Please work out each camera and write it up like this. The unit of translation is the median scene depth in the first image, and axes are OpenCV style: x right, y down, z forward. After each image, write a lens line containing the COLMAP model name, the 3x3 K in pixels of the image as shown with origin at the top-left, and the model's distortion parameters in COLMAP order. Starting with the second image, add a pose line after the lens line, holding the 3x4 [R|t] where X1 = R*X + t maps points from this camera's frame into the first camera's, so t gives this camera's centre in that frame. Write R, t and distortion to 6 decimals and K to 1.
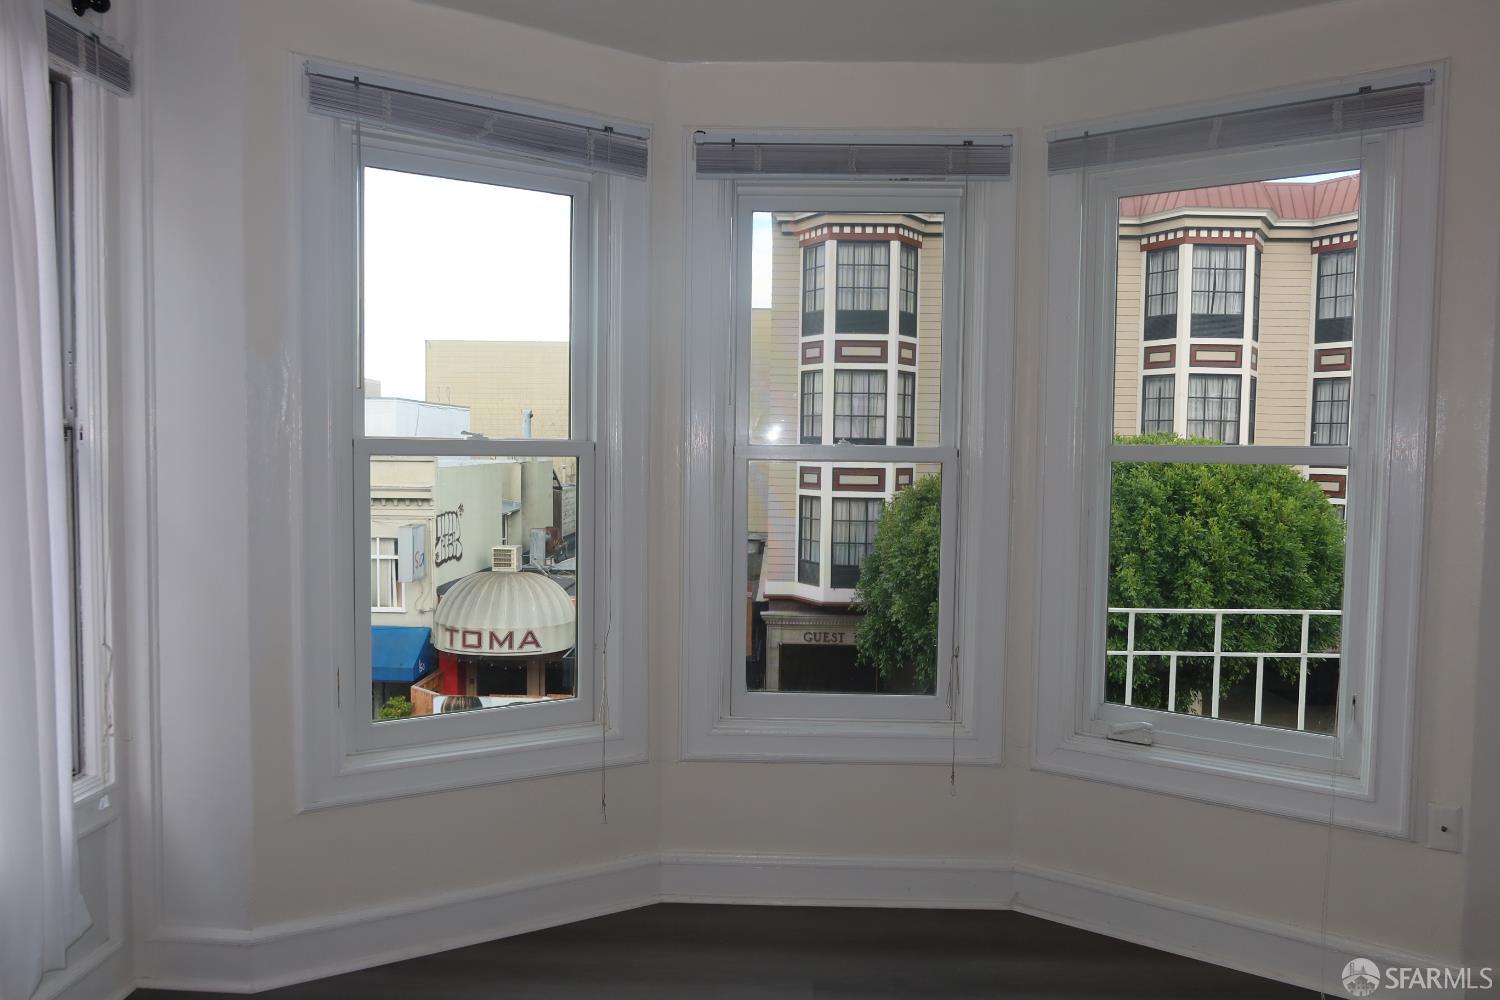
lens RADIAL K [[1029.1, 0, 750.0], [0, 1029.1, 500.0], [0, 0, 1]] dist [-0.043933, 0.027183]
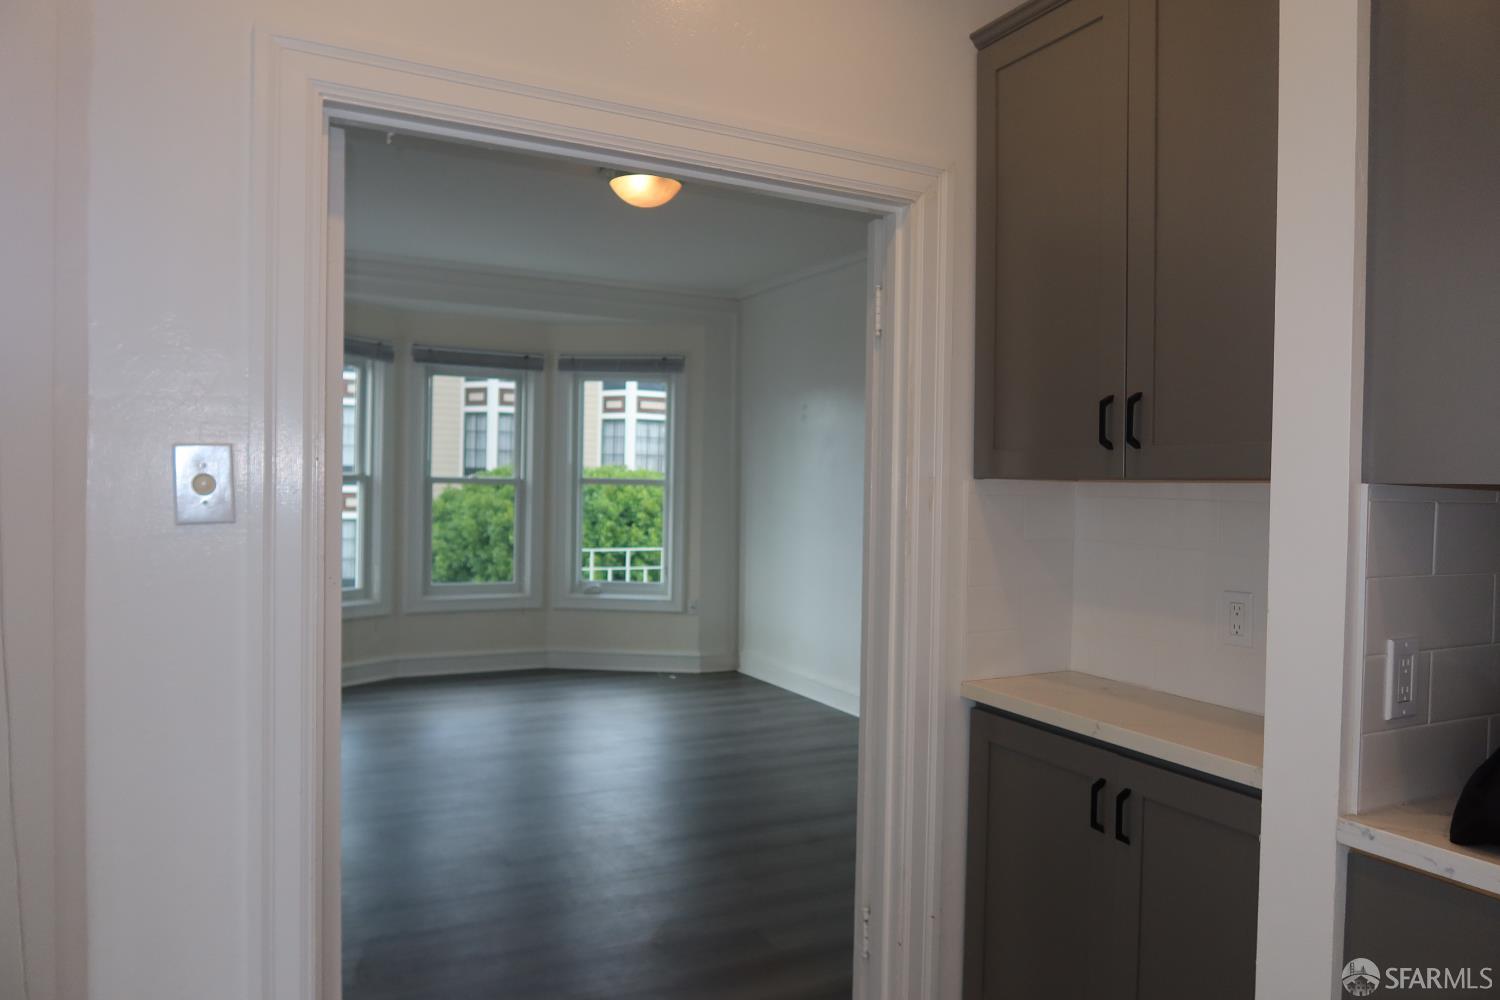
lens RADIAL K [[1029.1, 0, 750.0], [0, 1029.1, 500.0], [0, 0, 1]] dist [-0.043933, 0.027183]
pose [[0.874724, -0.005828, 0.484587, -0.423343], [0.018672, 0.999591, -0.021683, 0.052496], [-0.484262, 0.028015, 0.874474, -1.164551]]
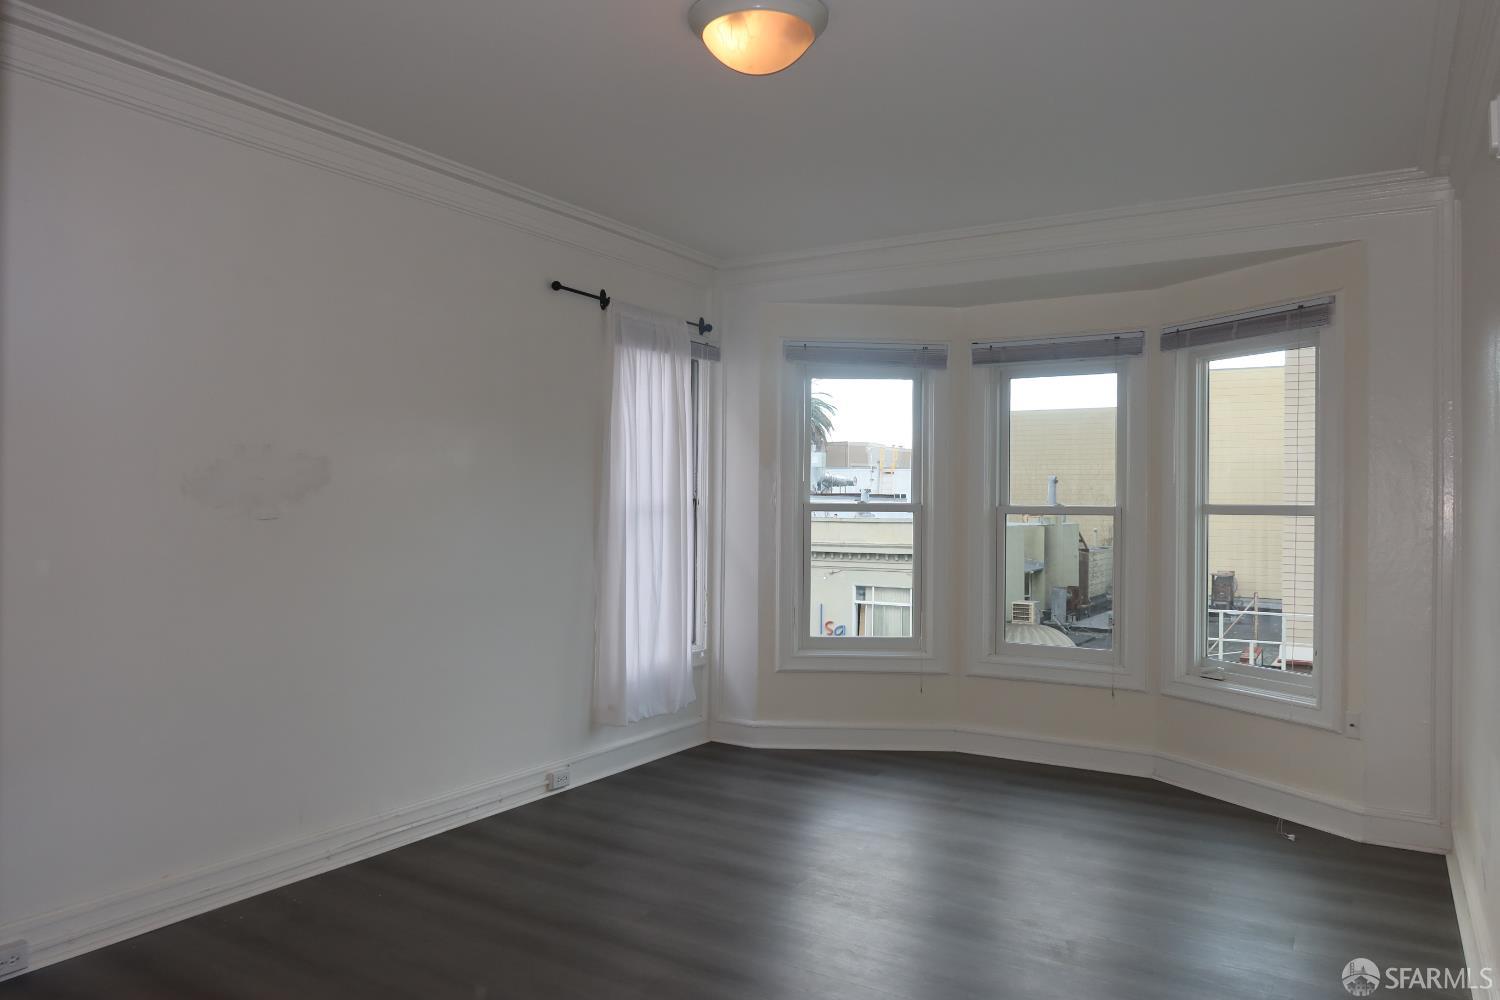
lens RADIAL K [[1029.1, 0, 750.0], [0, 1029.1, 500.0], [0, 0, 1]] dist [-0.043933, 0.027183]
pose [[0.863200, -0.007330, -0.504808, 0.451892], [-0.024330, 0.998129, -0.056095, 0.042526], [0.504275, 0.060703, 0.861407, -0.694087]]
